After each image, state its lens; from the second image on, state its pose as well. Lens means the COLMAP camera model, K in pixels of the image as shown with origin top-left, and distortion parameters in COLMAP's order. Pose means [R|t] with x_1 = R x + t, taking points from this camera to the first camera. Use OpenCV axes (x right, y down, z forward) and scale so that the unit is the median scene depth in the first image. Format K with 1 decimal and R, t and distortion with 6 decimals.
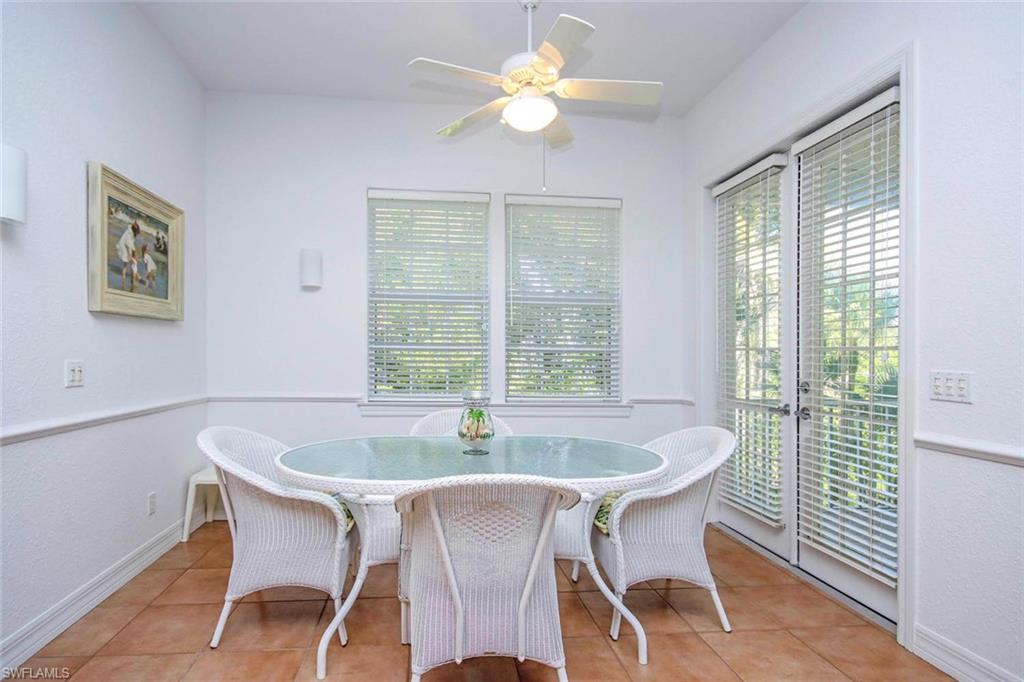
lens RADIAL K [[515.2, 0, 476.2], [0, 515.2, 360.2], [0, 0, 1]] dist [-0.000623, 0.000187]
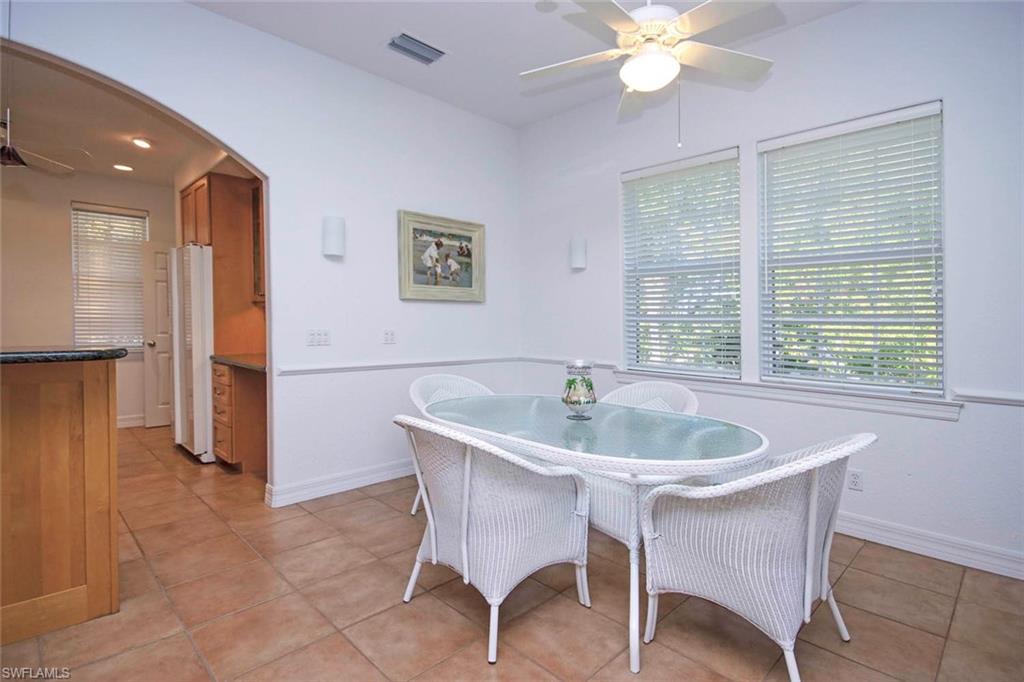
lens RADIAL K [[497.7, 0, 513.1], [0, 497.7, 332.4], [0, 0, 1]] dist [-0.003738, -0.000092]
pose [[0.633696, 0.012679, -0.773479, 0.639750], [-0.014281, 0.999887, 0.004689, 0.000939], [0.773451, 0.008075, 0.633805, 0.221067]]
